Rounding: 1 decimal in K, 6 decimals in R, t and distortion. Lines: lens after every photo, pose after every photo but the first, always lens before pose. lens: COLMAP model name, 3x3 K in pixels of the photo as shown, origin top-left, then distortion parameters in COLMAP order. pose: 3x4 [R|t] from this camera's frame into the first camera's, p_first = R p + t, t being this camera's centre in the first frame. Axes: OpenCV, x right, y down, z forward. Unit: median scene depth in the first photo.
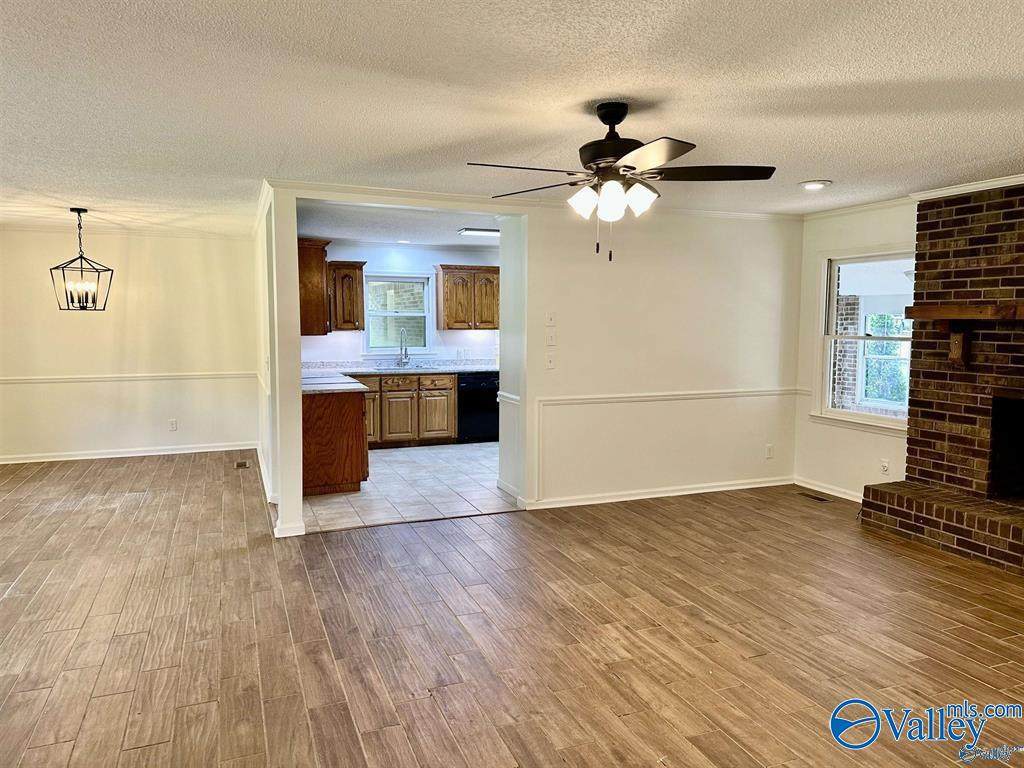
lens RADIAL K [[733.1, 0, 513.2], [0, 733.1, 365.6], [0, 0, 1]] dist [0.044917, -0.070396]
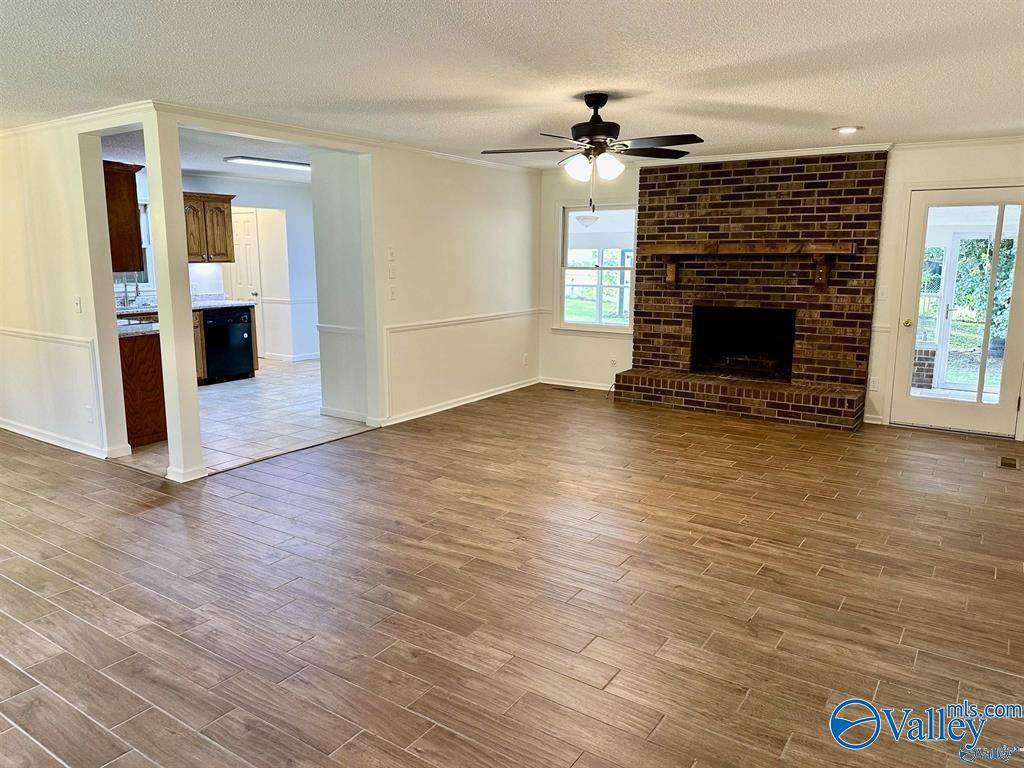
lens RADIAL K [[725.5, 0, 512.0], [0, 725.5, 384.0], [0, 0, 1]] dist [0.044559, -0.007221]
pose [[0.829047, -0.103415, 0.549533, -0.477953], [0.038001, 0.990897, 0.129145, -0.005572], [-0.557886, -0.086184, 0.825430, -0.036009]]
